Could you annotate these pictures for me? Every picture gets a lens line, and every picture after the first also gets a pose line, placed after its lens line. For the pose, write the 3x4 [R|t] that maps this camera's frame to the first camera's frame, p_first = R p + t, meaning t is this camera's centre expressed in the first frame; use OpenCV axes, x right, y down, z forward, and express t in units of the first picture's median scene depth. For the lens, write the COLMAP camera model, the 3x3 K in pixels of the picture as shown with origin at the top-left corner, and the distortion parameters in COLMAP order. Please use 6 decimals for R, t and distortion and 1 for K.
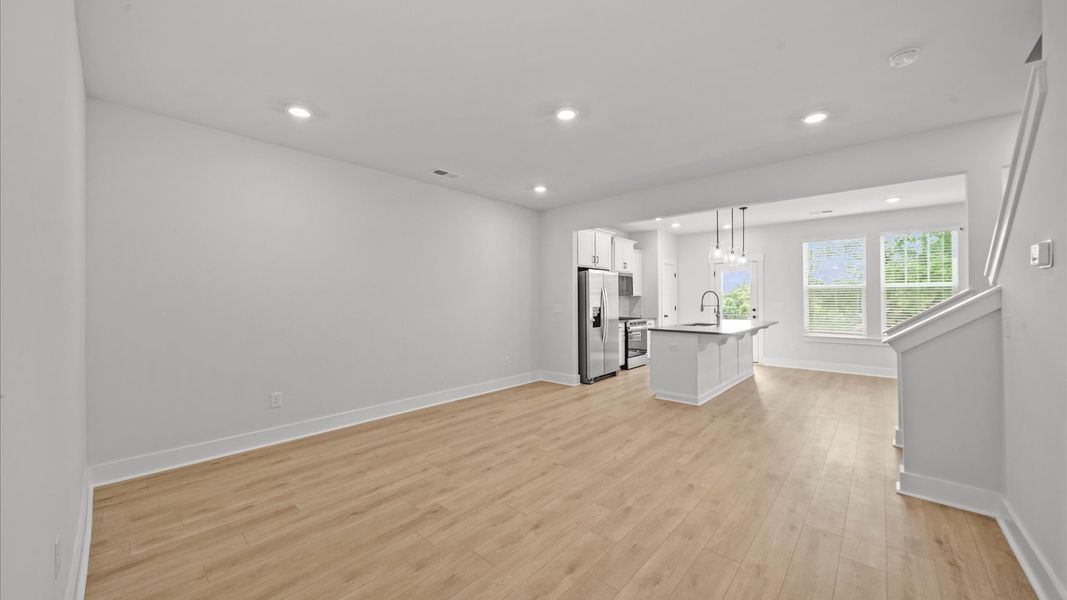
lens RADIAL K [[379.9, 0, 533.5], [0, 379.9, 300.0], [0, 0, 1]] dist [-0.000014, 0.000002]
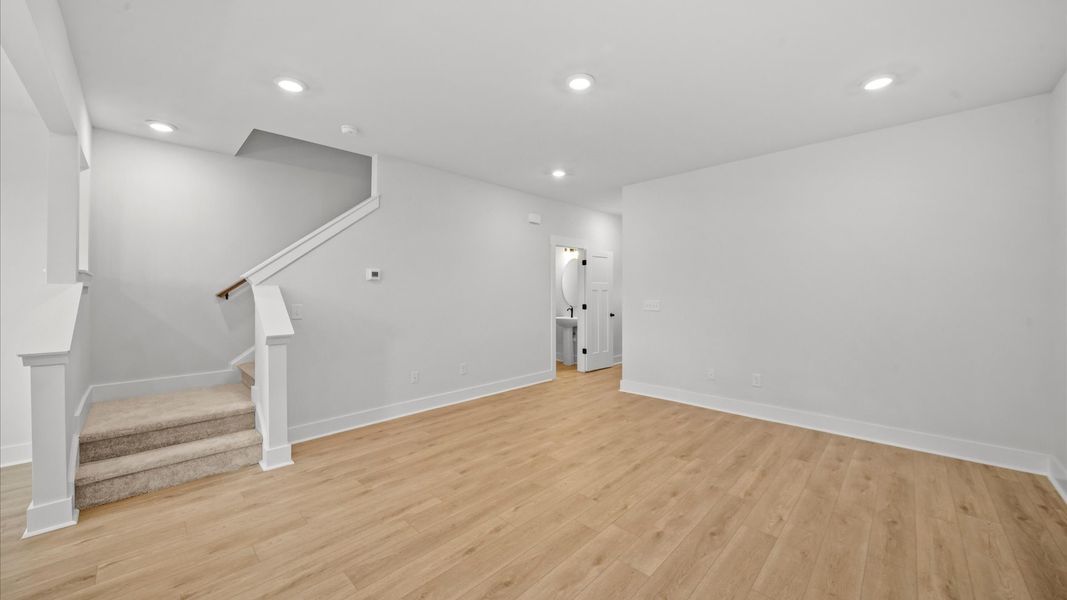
lens RADIAL K [[380.8, 0, 537.9], [0, 380.8, 294.0], [0, 0, 1]] dist [-0.004855, -0.000138]
pose [[-0.999678, 0.005576, 0.024746, 0.136251], [0.005756, 0.999957, 0.007205, -0.007507], [-0.024704, 0.007345, -0.999668, 1.559337]]
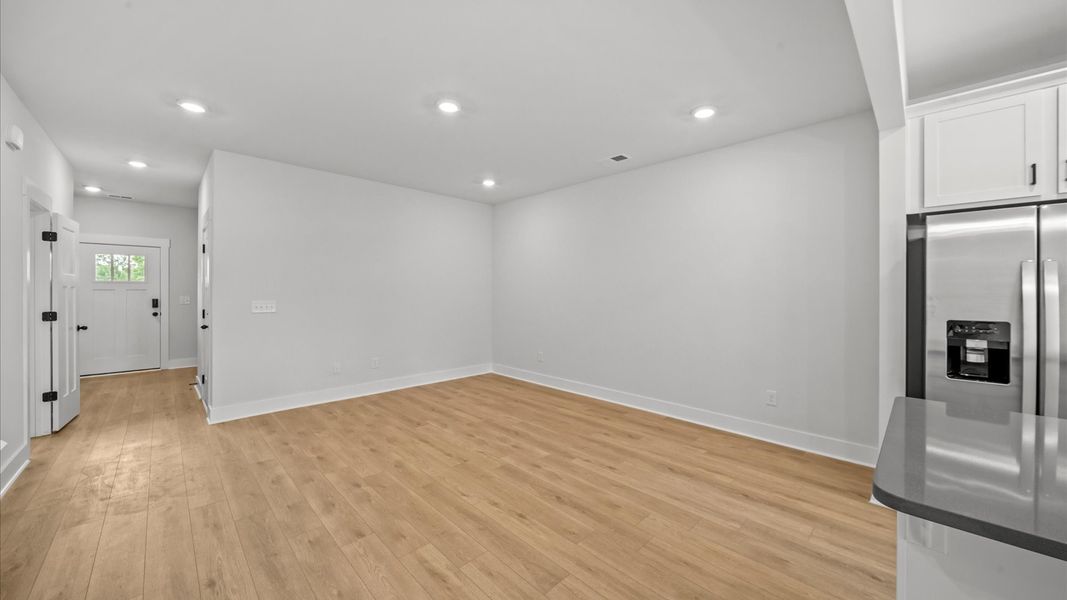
lens RADIAL K [[380.8, 0, 537.9], [0, 380.8, 294.0], [0, 0, 1]] dist [-0.004855, -0.000138]
pose [[-0.047354, 0.007749, -0.998848, 0.888535], [-0.008450, 0.999931, 0.008158, -0.007384], [0.998842, 0.008826, -0.047285, 1.062503]]
